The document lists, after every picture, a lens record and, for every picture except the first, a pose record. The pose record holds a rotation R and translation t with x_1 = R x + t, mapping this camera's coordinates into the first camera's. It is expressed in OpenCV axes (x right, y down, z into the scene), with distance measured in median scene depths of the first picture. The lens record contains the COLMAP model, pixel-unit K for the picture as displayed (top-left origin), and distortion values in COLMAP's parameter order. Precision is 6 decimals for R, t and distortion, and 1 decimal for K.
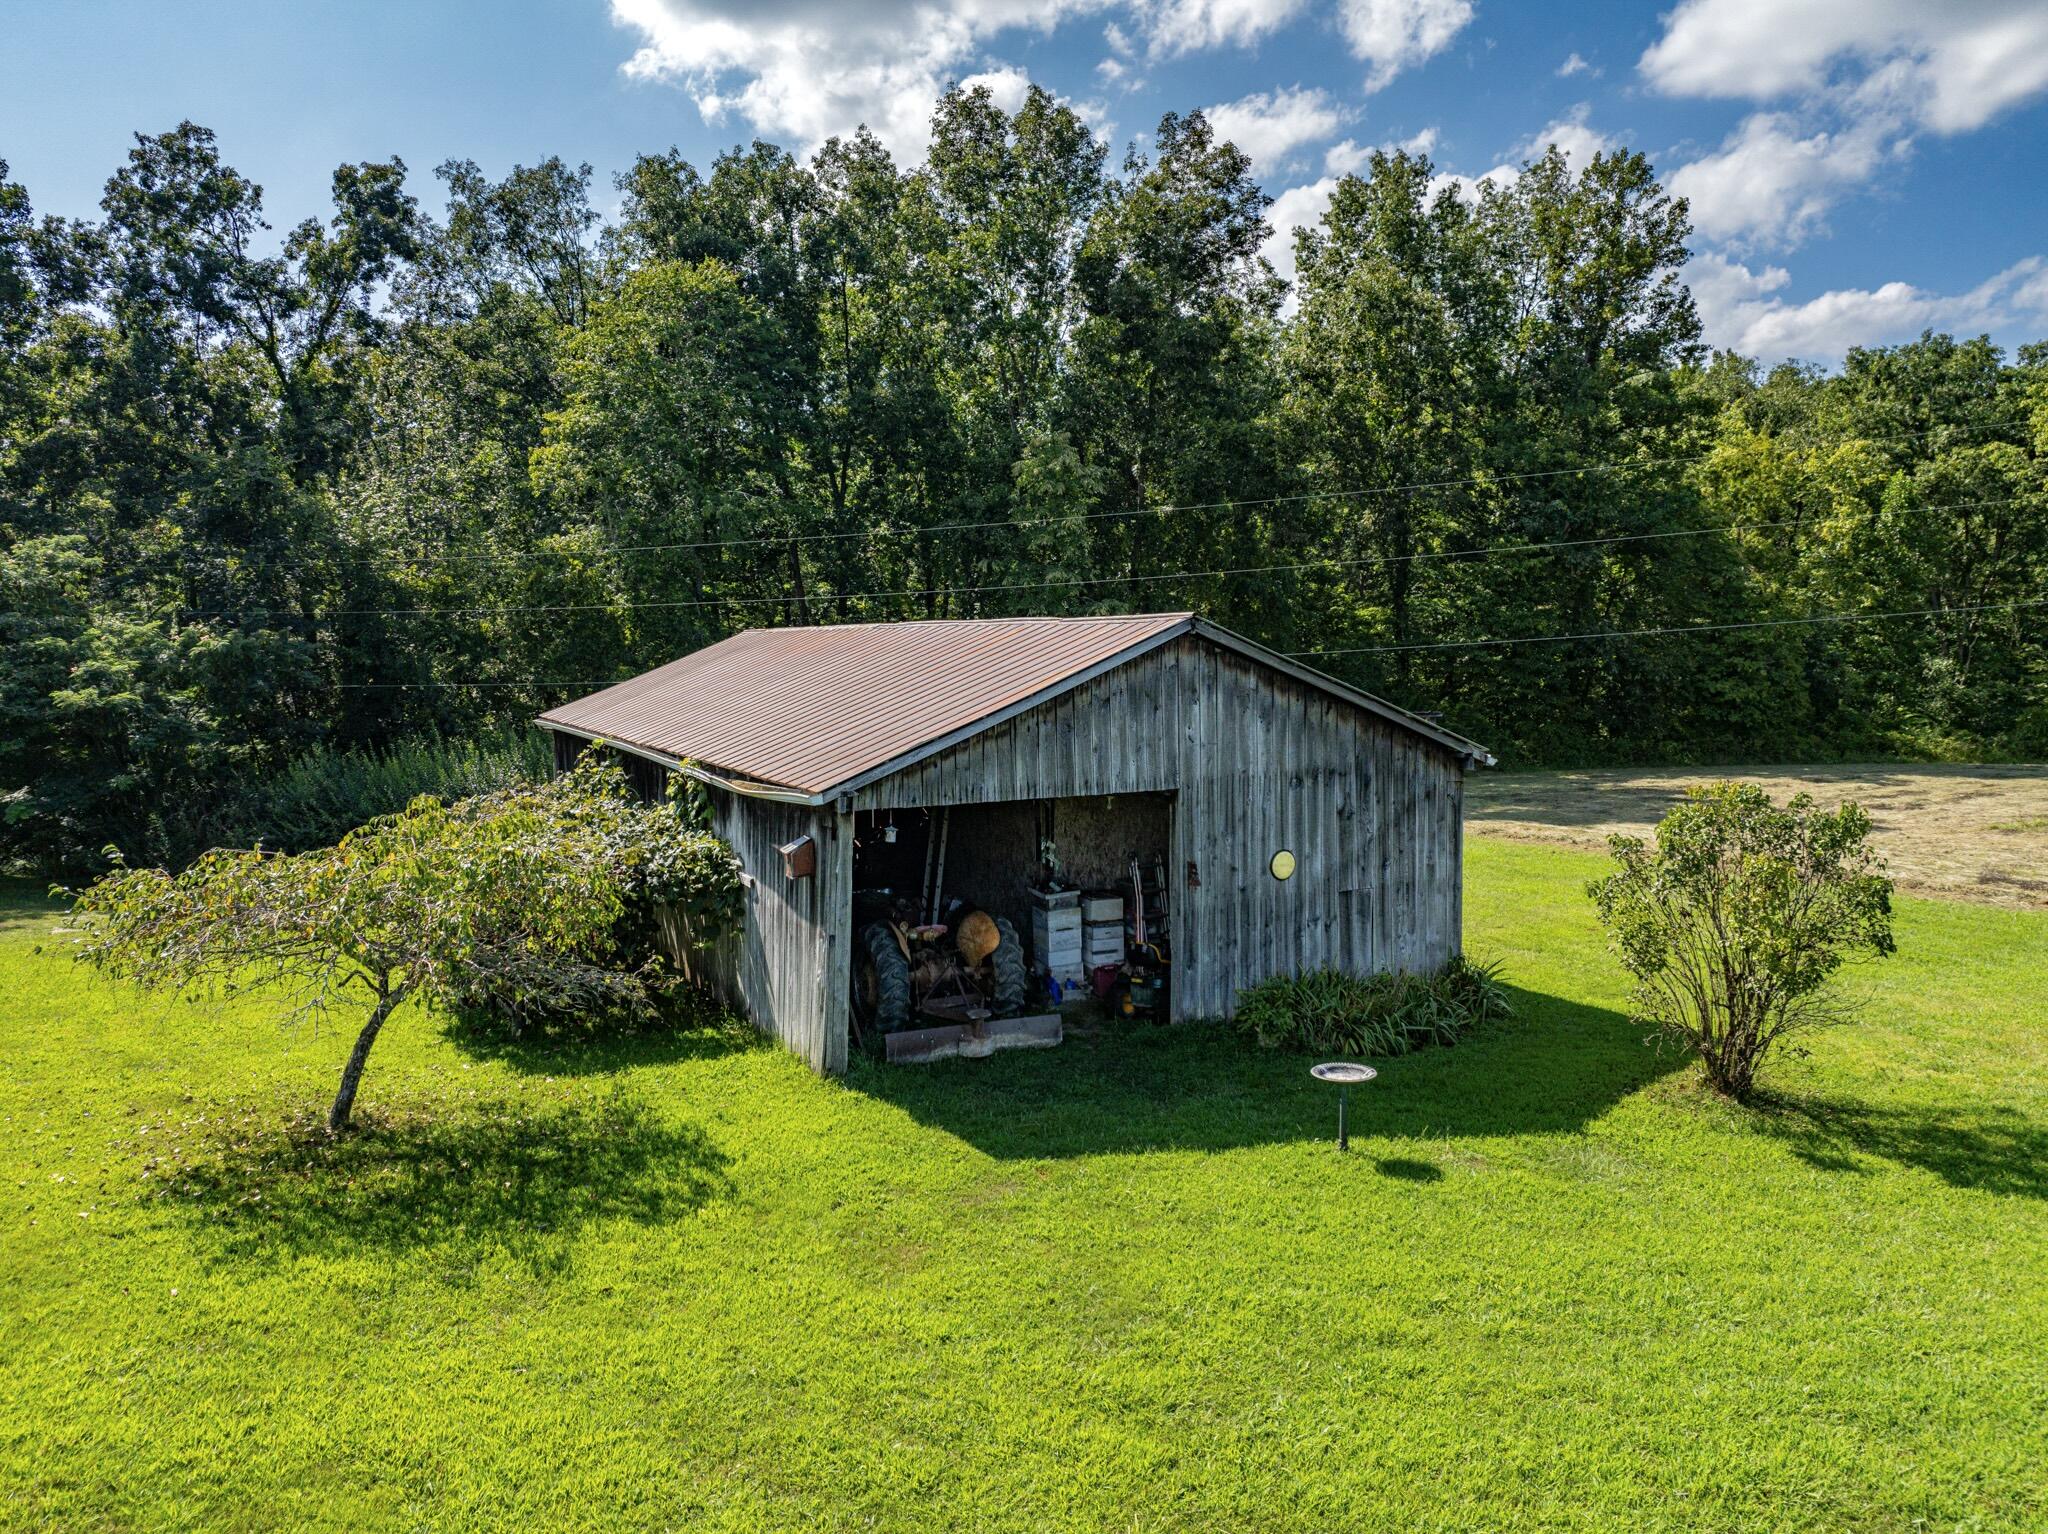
lens RADIAL K [[1435.5, 0, 1024.0], [0, 1435.5, 767.0], [0, 0, 1]] dist [-0.036427, 0.004547]
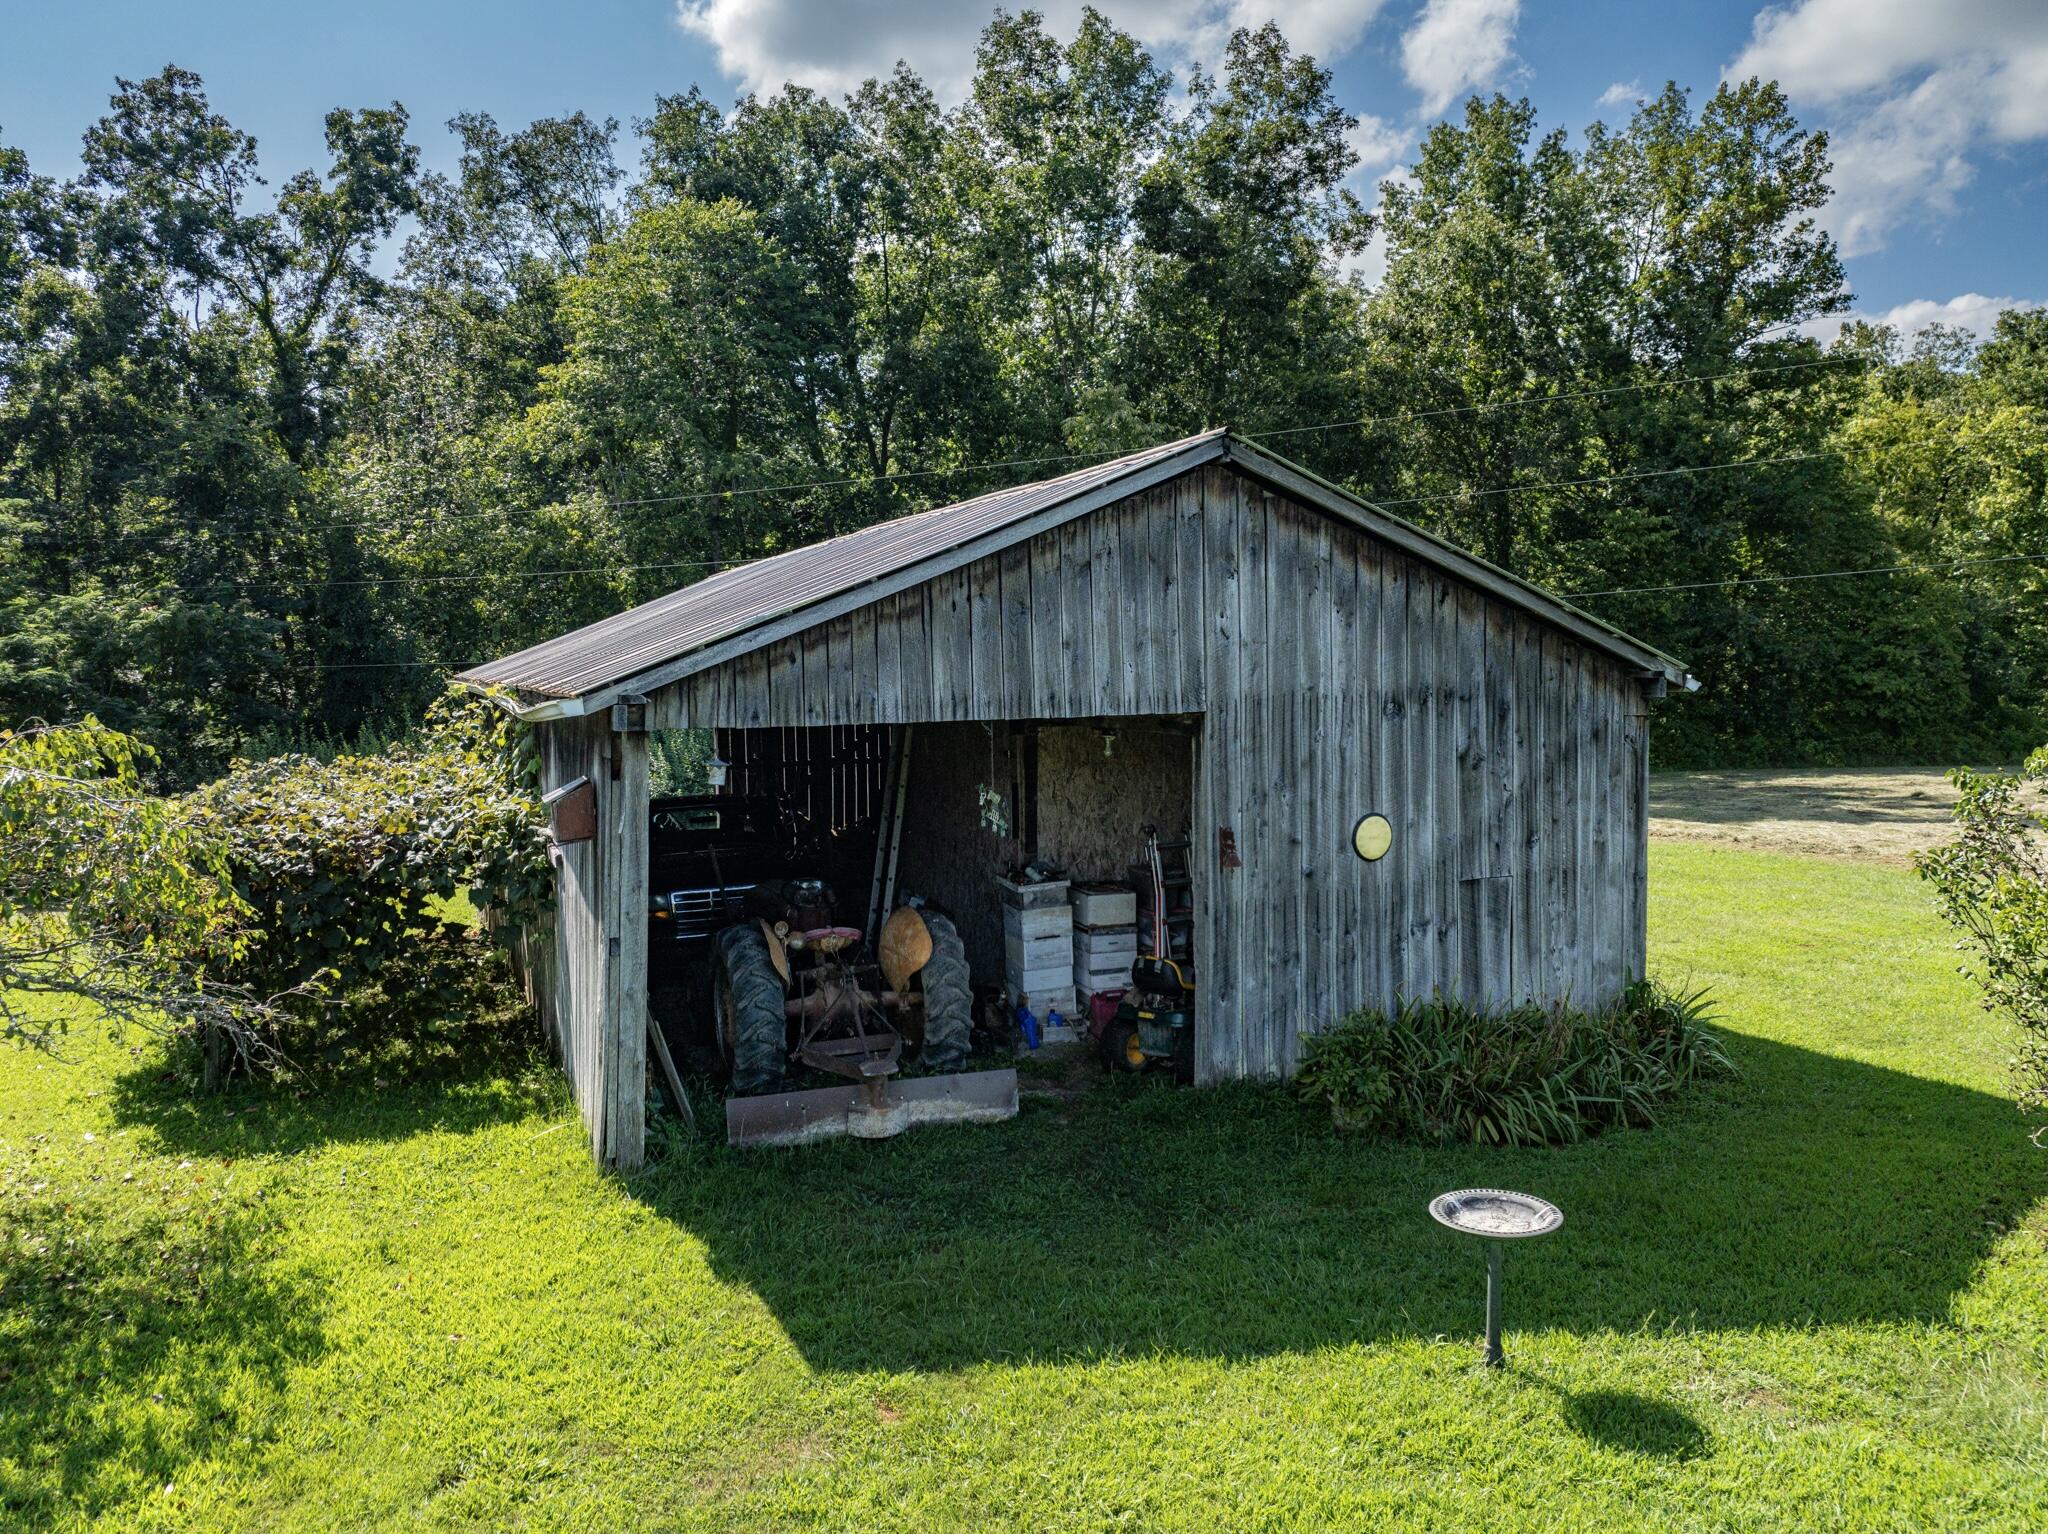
lens RADIAL K [[1435.5, 0, 1024.0], [0, 1435.5, 767.0], [0, 0, 1]] dist [-0.036427, 0.004547]
pose [[0.998291, 0.001031, -0.058434, 0.019931], [-0.001798, 0.999913, -0.013077, 0.014525], [0.058416, 0.013160, 0.998206, 0.112114]]
